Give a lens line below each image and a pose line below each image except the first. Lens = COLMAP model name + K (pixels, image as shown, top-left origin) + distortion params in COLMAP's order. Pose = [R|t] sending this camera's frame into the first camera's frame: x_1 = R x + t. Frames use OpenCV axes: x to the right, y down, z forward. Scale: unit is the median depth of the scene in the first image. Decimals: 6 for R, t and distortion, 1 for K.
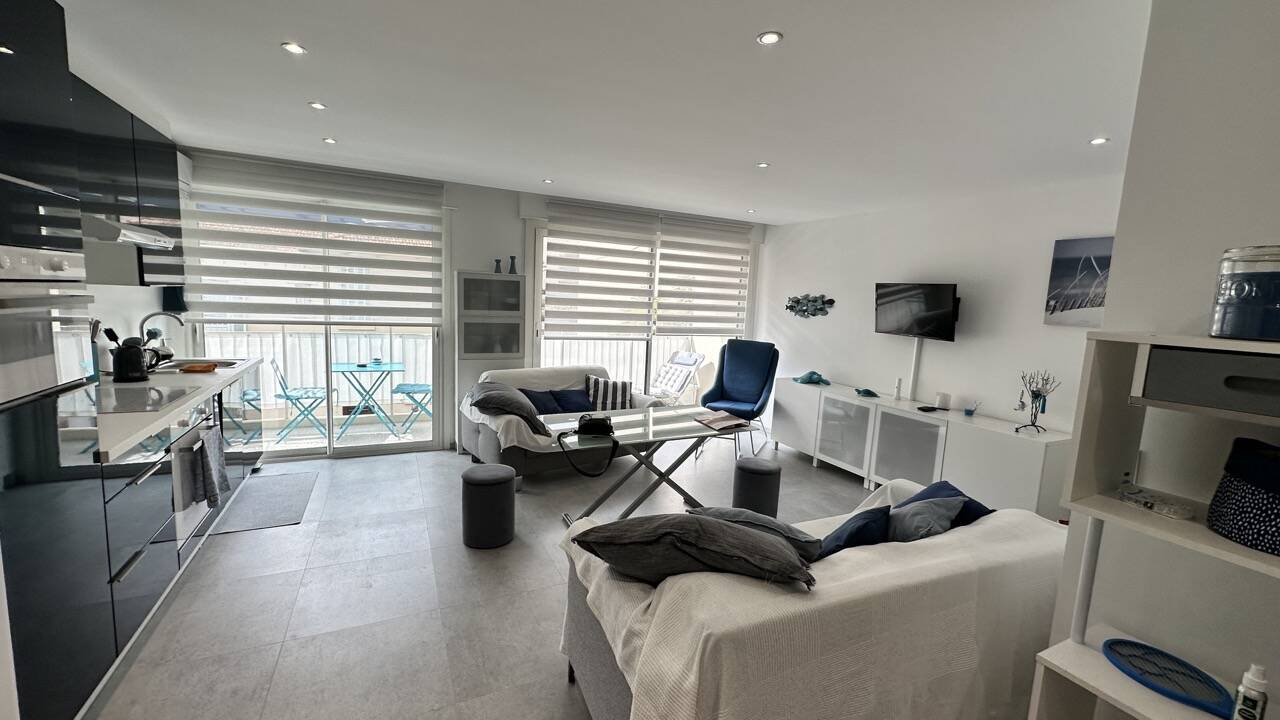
lens RADIAL K [[514.9, 0, 639.9], [0, 514.9, 360.5], [0, 0, 1]] dist [0.002711, 0.000287]
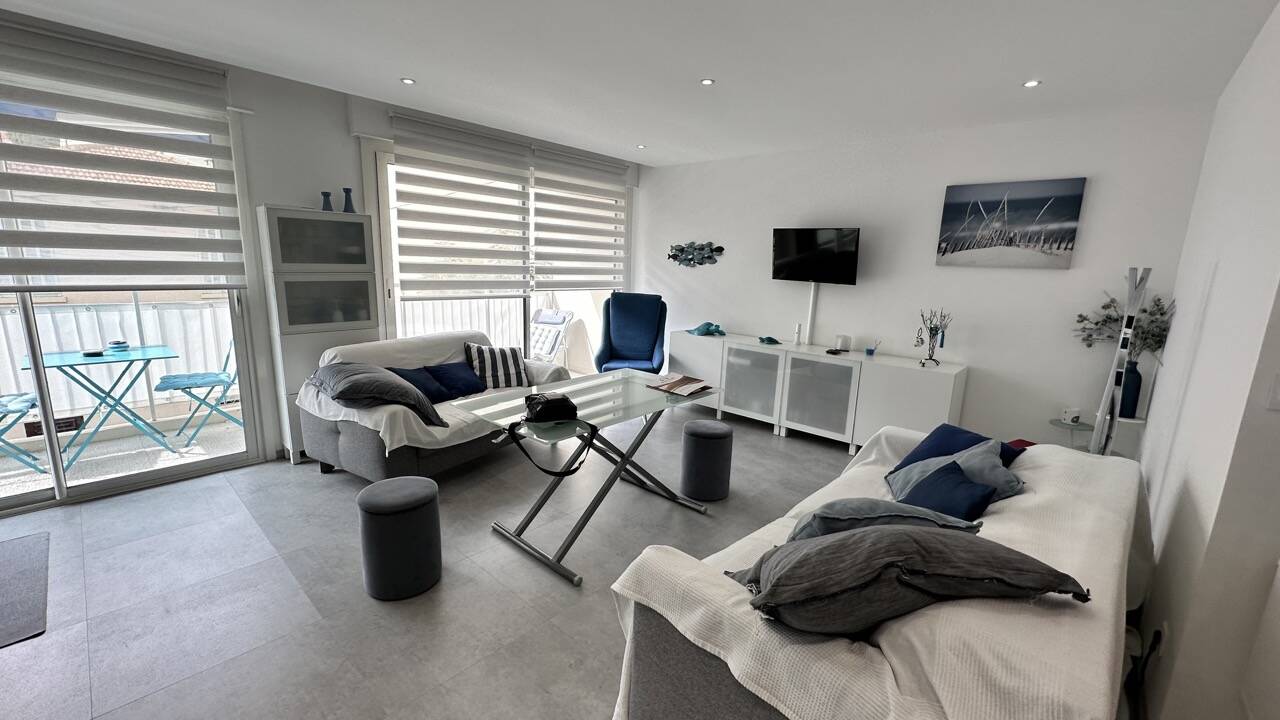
lens RADIAL K [[514.9, 0, 640.9], [0, 514.9, 361.2], [0, 0, 1]] dist [0.002711, 0.000287]
pose [[0.928364, -0.086295, 0.361516, -0.150604], [0.055337, 0.993924, 0.095150, -0.005723], [-0.367530, -0.068329, 0.927498, 0.158388]]
